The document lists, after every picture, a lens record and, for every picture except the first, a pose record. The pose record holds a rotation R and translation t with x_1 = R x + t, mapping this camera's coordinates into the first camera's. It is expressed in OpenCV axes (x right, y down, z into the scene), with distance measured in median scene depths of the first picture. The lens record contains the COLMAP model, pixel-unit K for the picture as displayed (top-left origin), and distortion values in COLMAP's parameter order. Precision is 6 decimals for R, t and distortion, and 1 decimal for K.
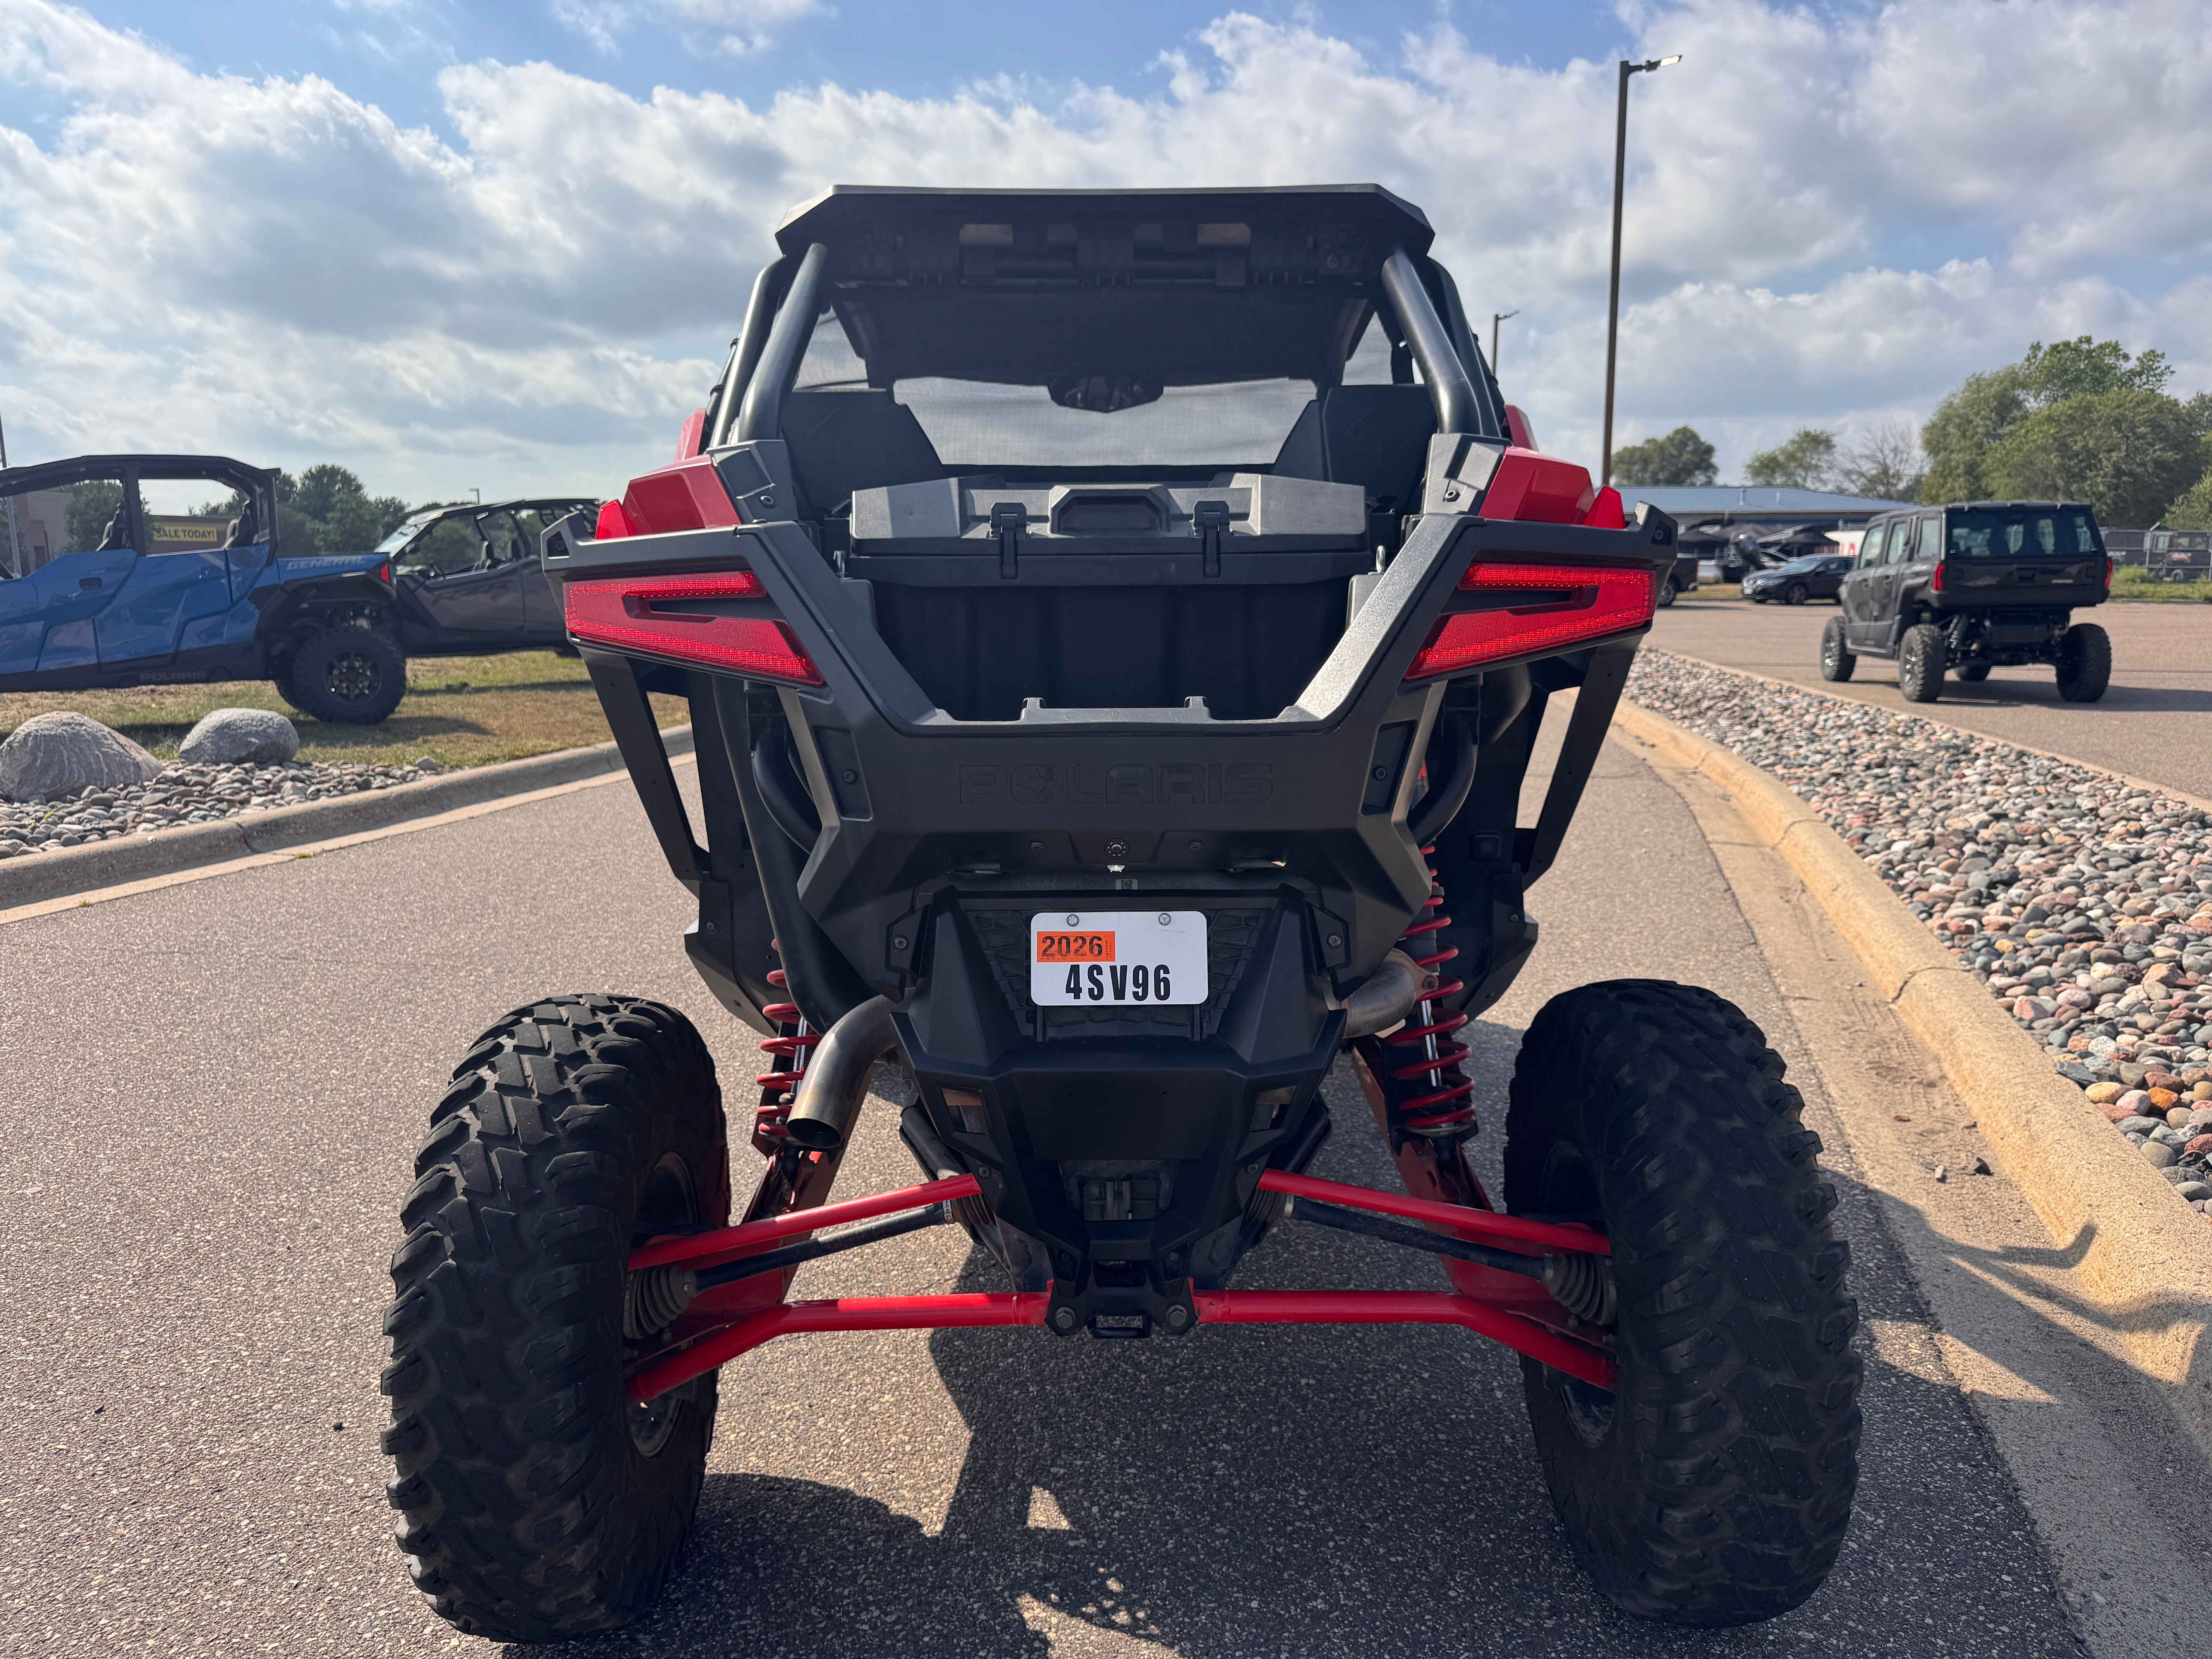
lens RADIAL K [[1596.5, 0, 1106.0], [0, 1596.5, 829.5], [0, 0, 1]] dist [0.001678, 0.001244]
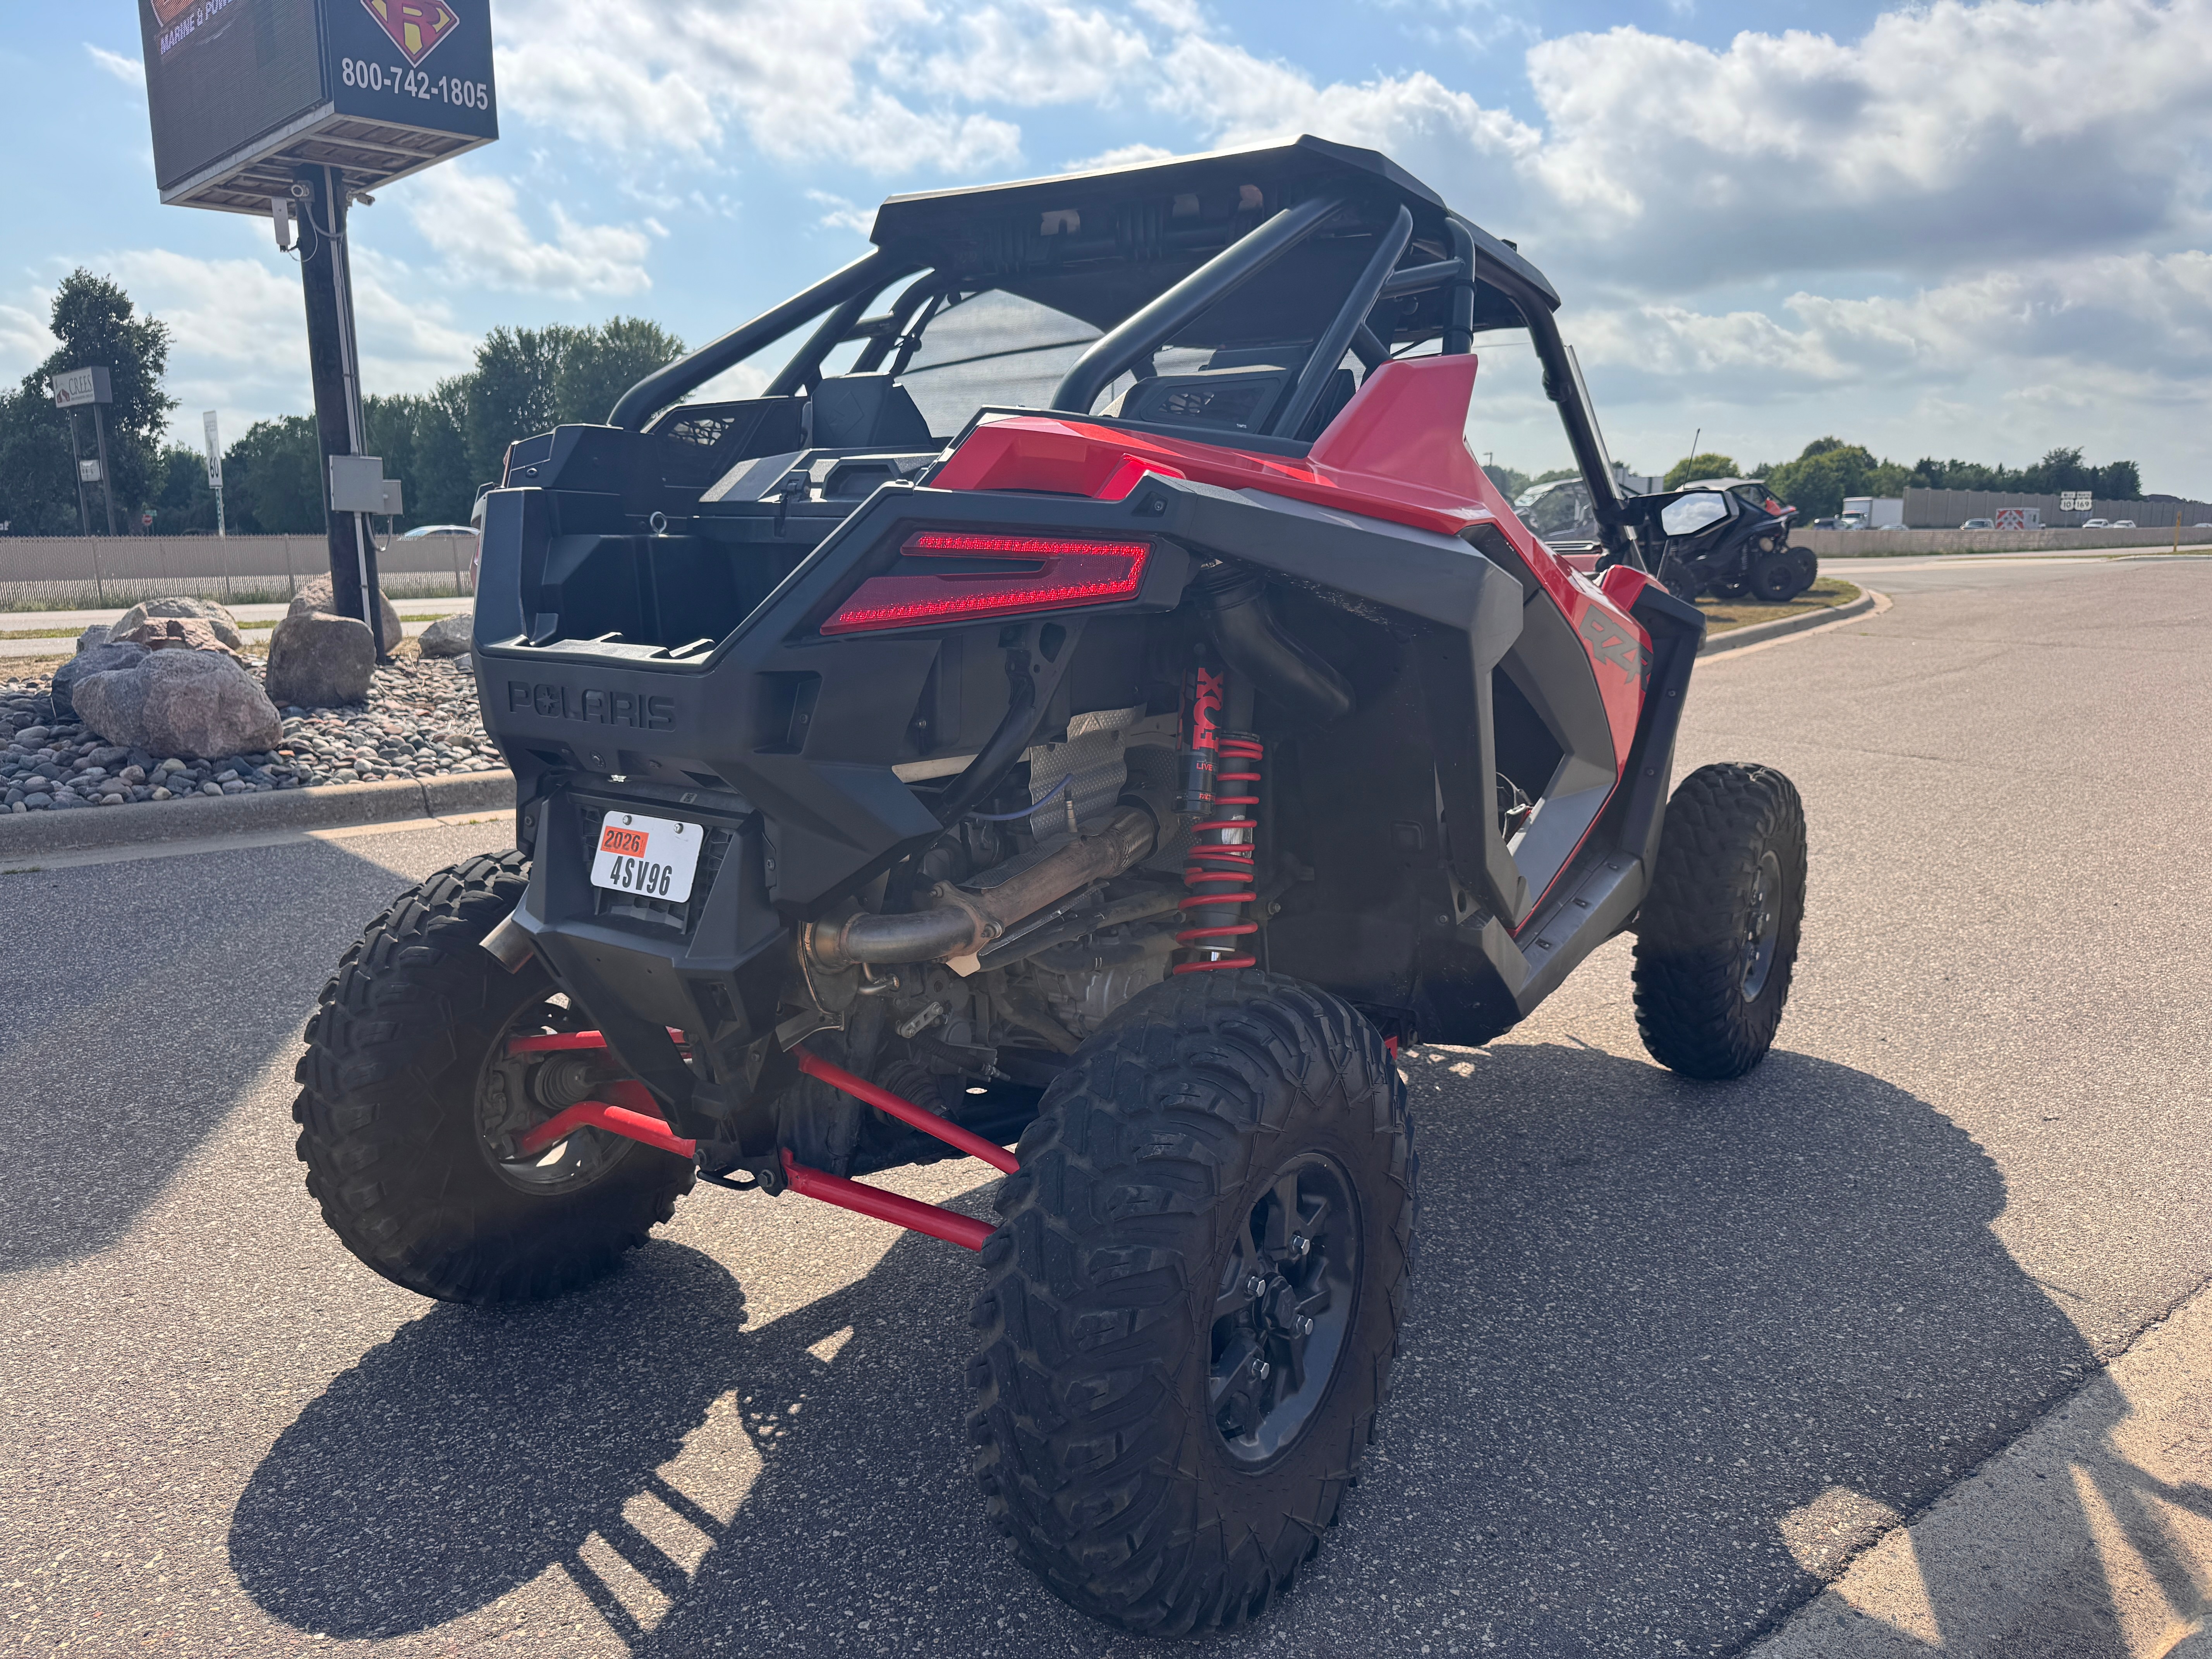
lens RADIAL K [[1567.8, 0, 1106.0], [0, 1567.8, 829.5], [0, 0, 1]] dist [-0.001011, -0.004132]
pose [[0.816948, 0.124032, -0.563216, 0.812809], [-0.108311, 0.992219, 0.061402, -0.041945], [0.566450, 0.010841, 0.824025, 0.190030]]
